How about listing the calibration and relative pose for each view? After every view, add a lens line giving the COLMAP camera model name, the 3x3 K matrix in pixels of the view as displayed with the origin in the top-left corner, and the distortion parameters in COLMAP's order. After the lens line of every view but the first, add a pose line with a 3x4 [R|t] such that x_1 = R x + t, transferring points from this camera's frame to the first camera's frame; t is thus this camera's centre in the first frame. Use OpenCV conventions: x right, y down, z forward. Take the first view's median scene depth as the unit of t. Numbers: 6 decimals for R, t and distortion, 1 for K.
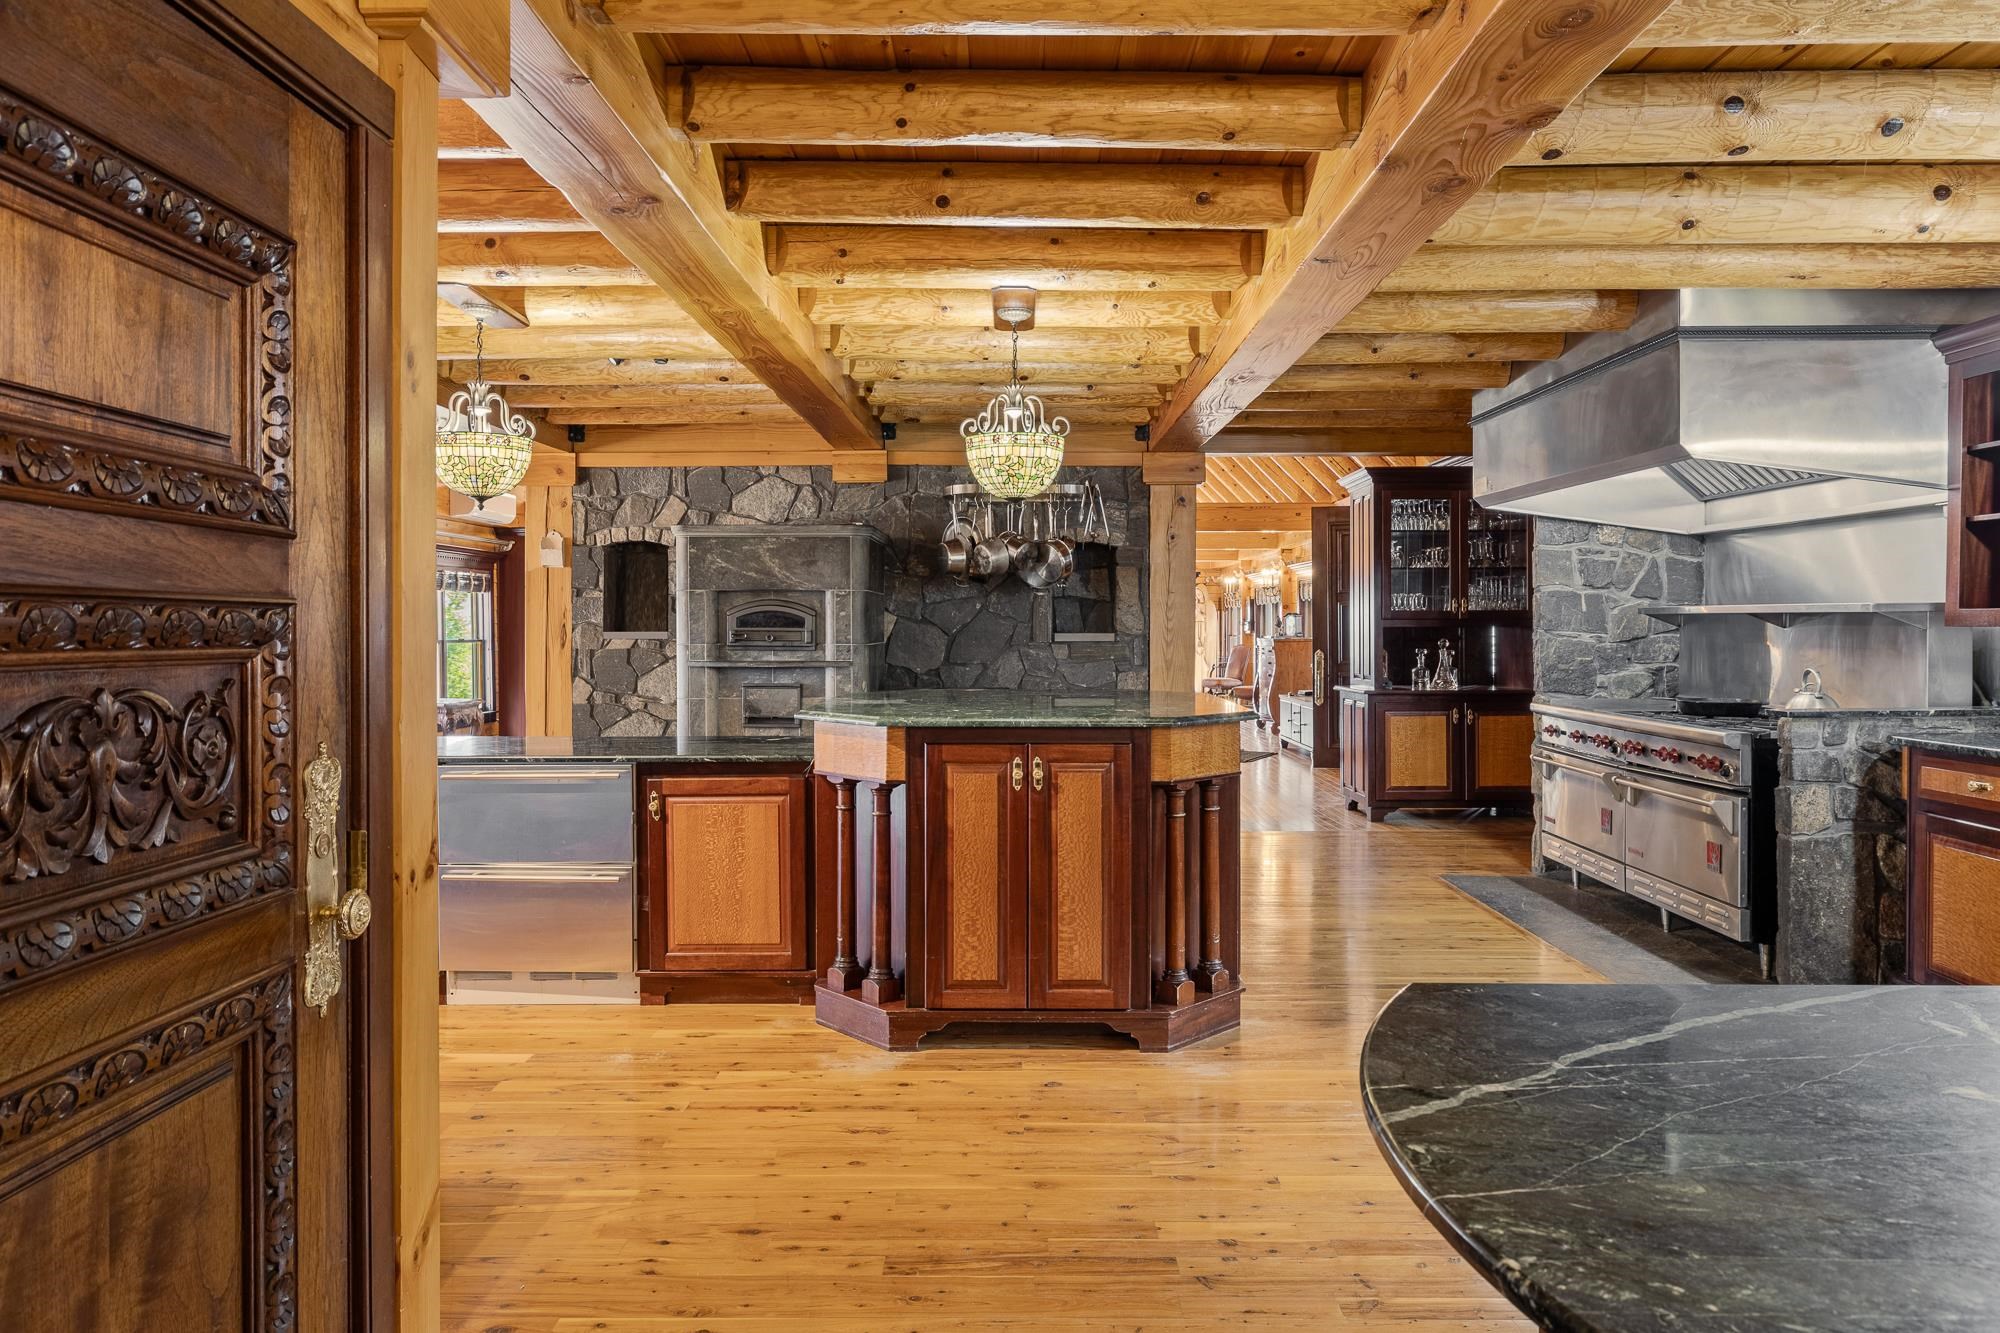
lens RADIAL K [[1247.6, 0, 1000.0], [0, 1247.6, 666.5], [0, 0, 1]] dist [-0.001019, 0.000329]
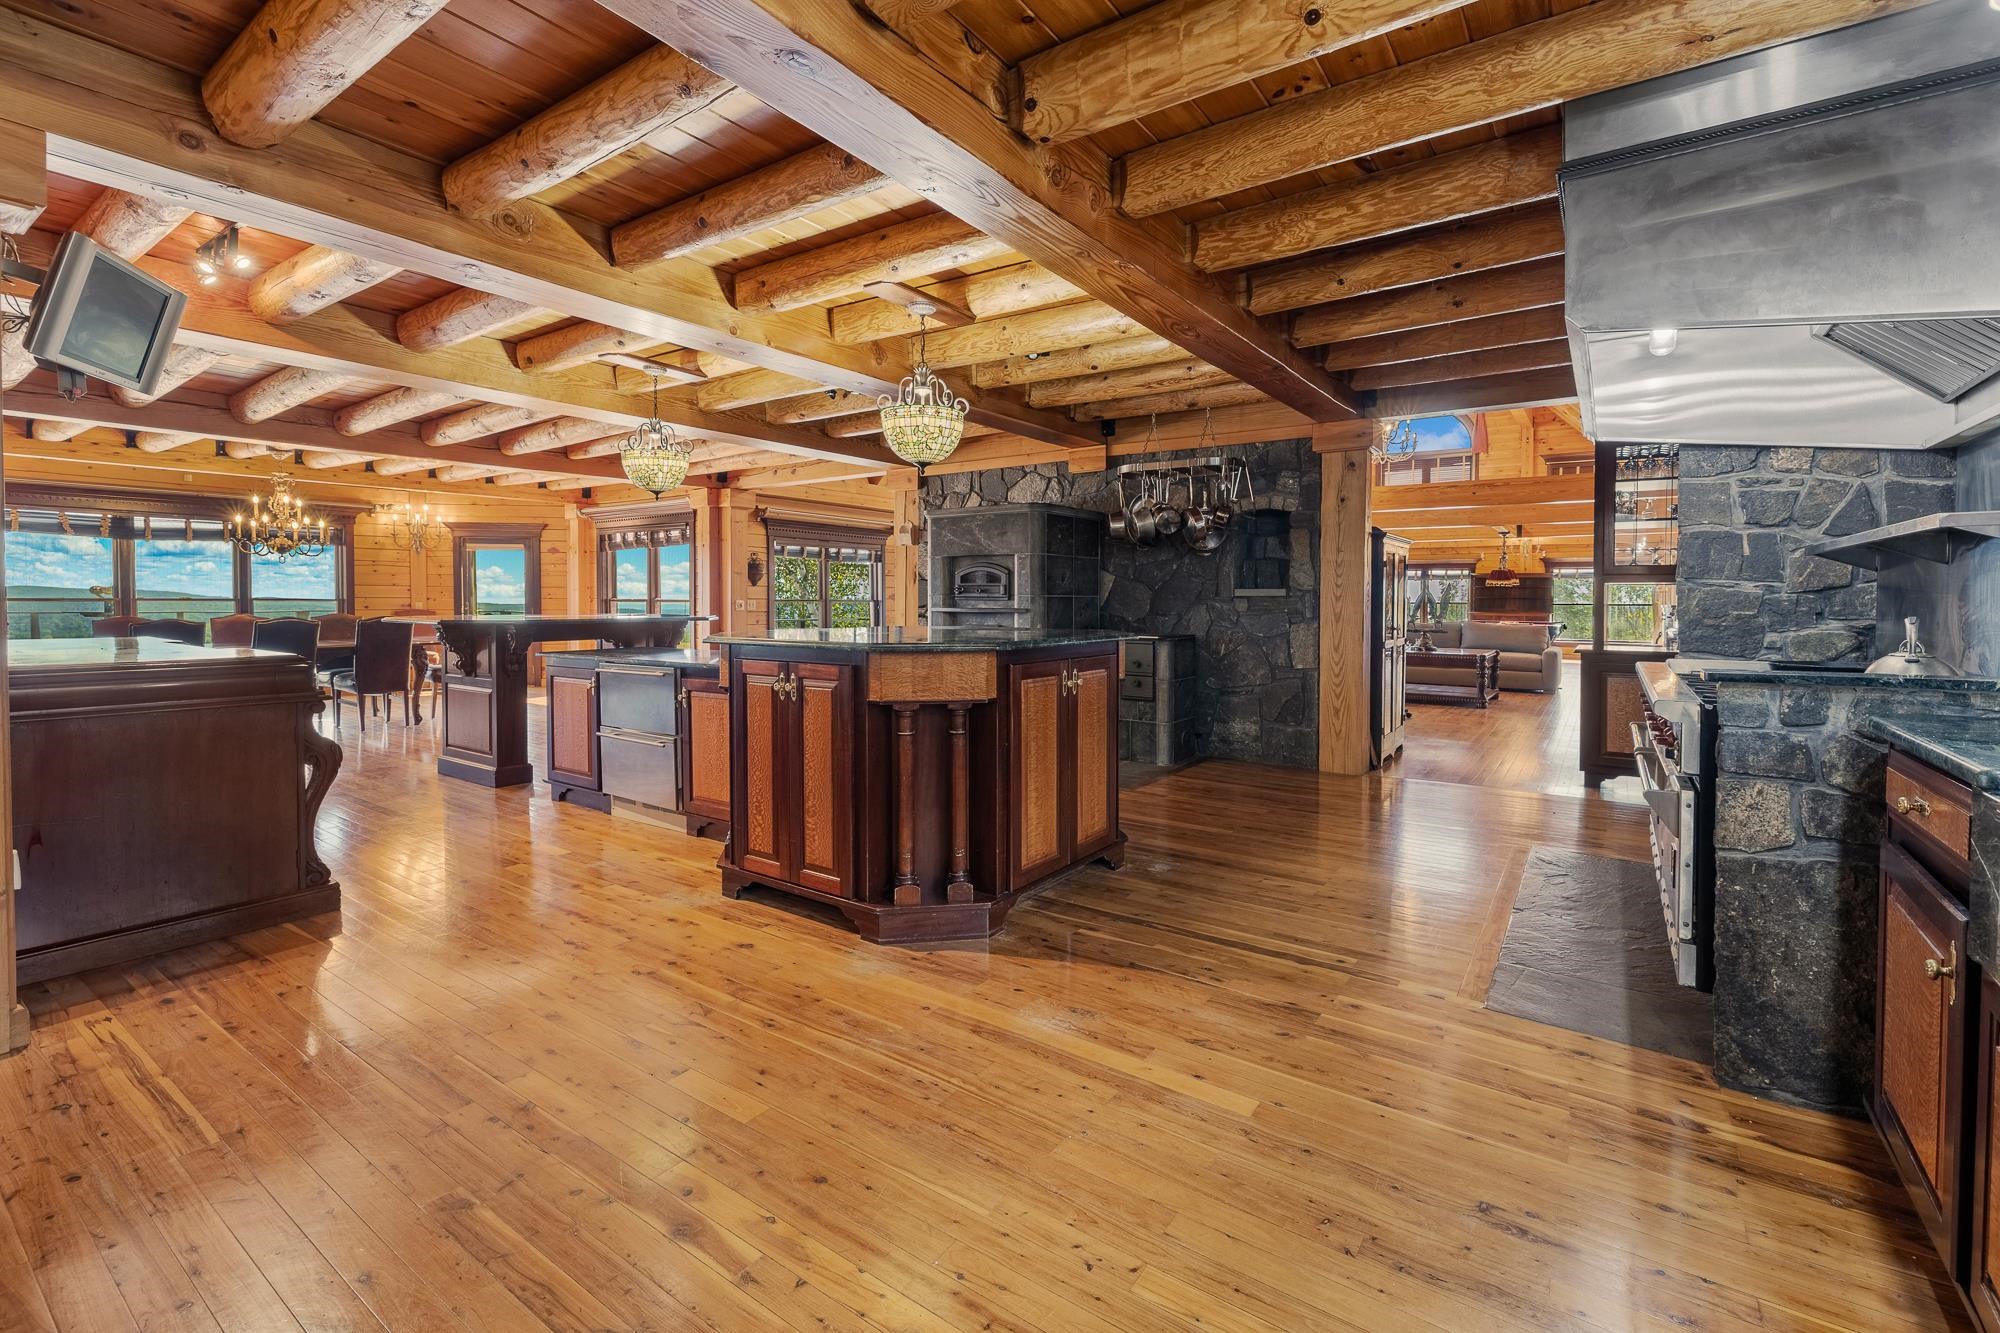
lens RADIAL K [[872.9, 0, 1031.3], [0, 872.9, 635.0], [0, 0, 1]] dist [-0.000083, -0.000036]
pose [[0.826137, 0.026189, -0.562861, 0.404161], [-0.023341, 0.999652, 0.012254, 0.012411], [0.562986, 0.003014, 0.826461, 0.258639]]
